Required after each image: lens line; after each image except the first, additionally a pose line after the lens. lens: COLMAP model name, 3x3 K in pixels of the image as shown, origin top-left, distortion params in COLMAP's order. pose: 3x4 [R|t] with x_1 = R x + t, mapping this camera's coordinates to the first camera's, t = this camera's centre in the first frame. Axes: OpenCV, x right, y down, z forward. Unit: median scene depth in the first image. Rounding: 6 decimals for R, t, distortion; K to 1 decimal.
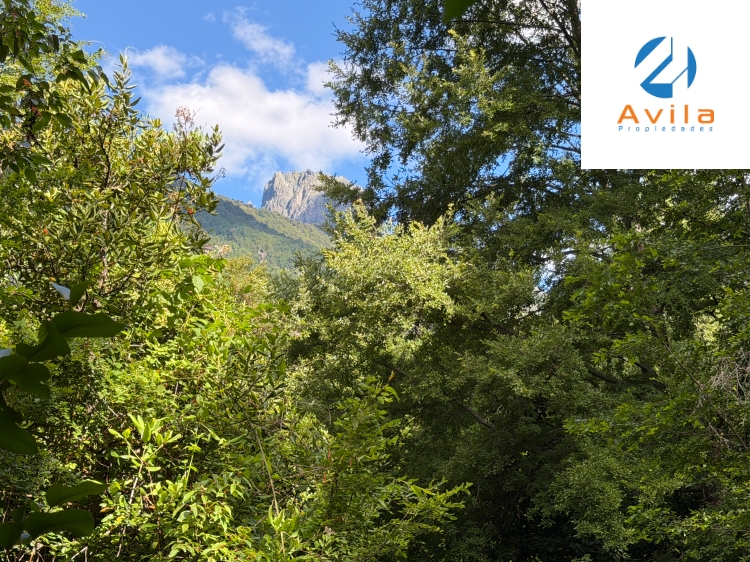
lens RADIAL K [[1189.1, 0, 375.0], [0, 1189.1, 280.8], [0, 0, 1]] dist [0.026615, 0.000000]
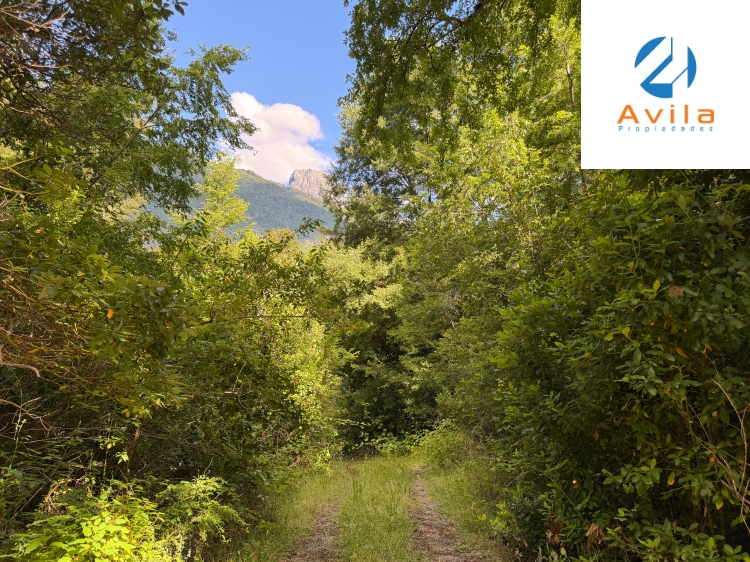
lens RADIAL K [[529.7, 0, 375.3], [0, 529.7, 281.4], [0, 0, 1]] dist [0.000200, 0.000013]
pose [[0.997815, -0.018186, 0.063513, 0.009146], [0.010475, 0.992756, 0.119690, -0.108529], [-0.065230, -0.118763, 0.990778, -0.299904]]
